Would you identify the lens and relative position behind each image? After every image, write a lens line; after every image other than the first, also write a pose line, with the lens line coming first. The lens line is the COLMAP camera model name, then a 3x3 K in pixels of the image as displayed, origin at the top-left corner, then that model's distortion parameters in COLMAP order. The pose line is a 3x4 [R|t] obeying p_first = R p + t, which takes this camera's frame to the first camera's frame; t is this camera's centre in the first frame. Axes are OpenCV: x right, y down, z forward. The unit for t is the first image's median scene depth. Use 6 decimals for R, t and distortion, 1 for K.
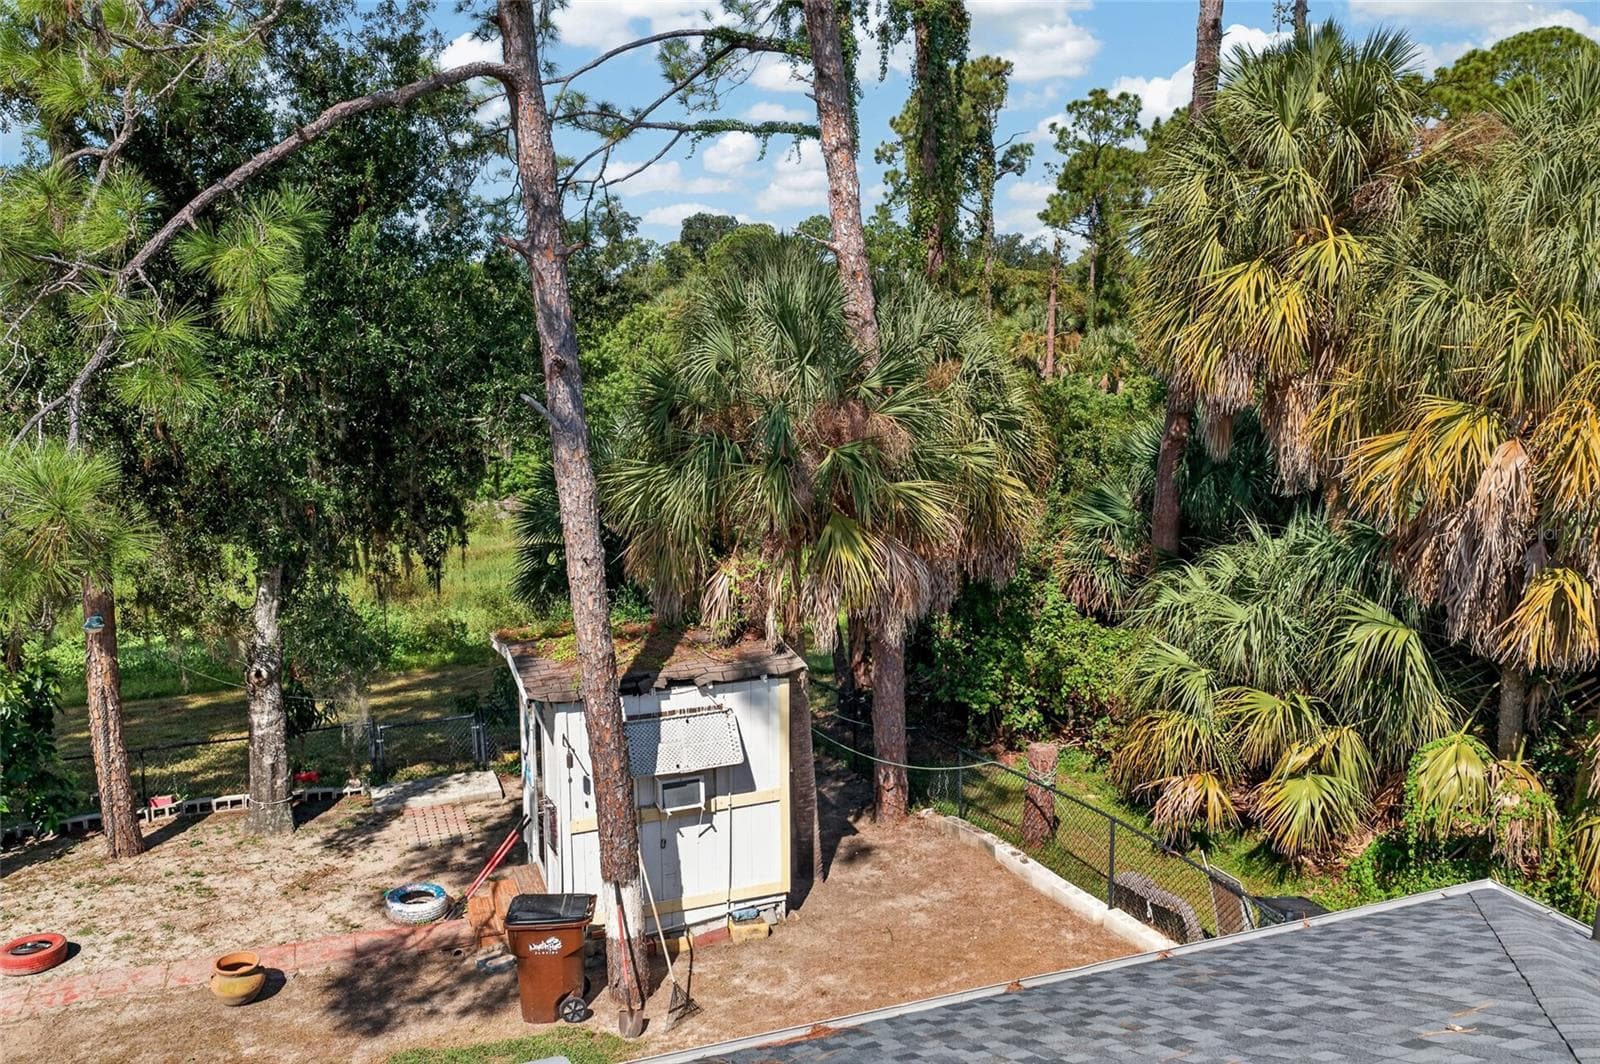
lens RADIAL K [[1312.1, 0, 812.5], [0, 1312.1, 533.0], [0, 0, 1]] dist [0.031966, -0.039468]
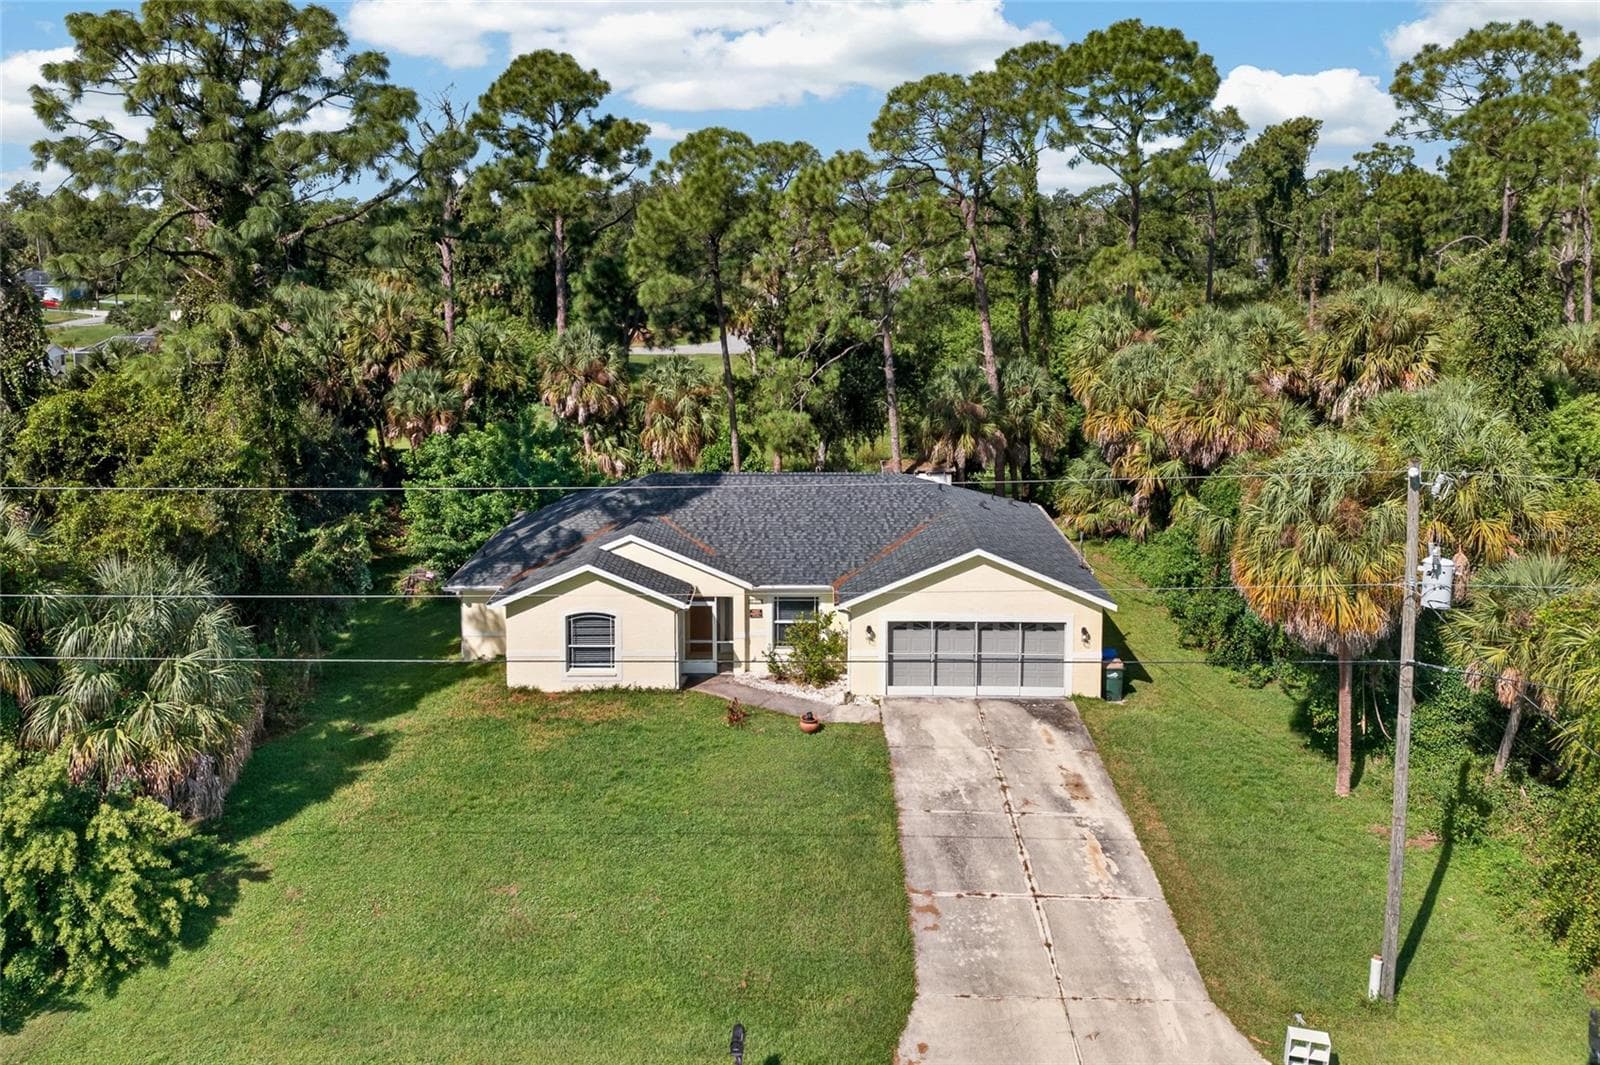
lens RADIAL K [[1312.1, 0, 782.4], [0, 1312.1, 372.6], [0, 0, 1]] dist [0.031966, -0.039468]
pose [[0.921881, 0.041703, -0.385222, 1.004638], [-0.062840, 0.997121, -0.042438, 0.011172], [0.382343, 0.063330, 0.921848, -2.766660]]
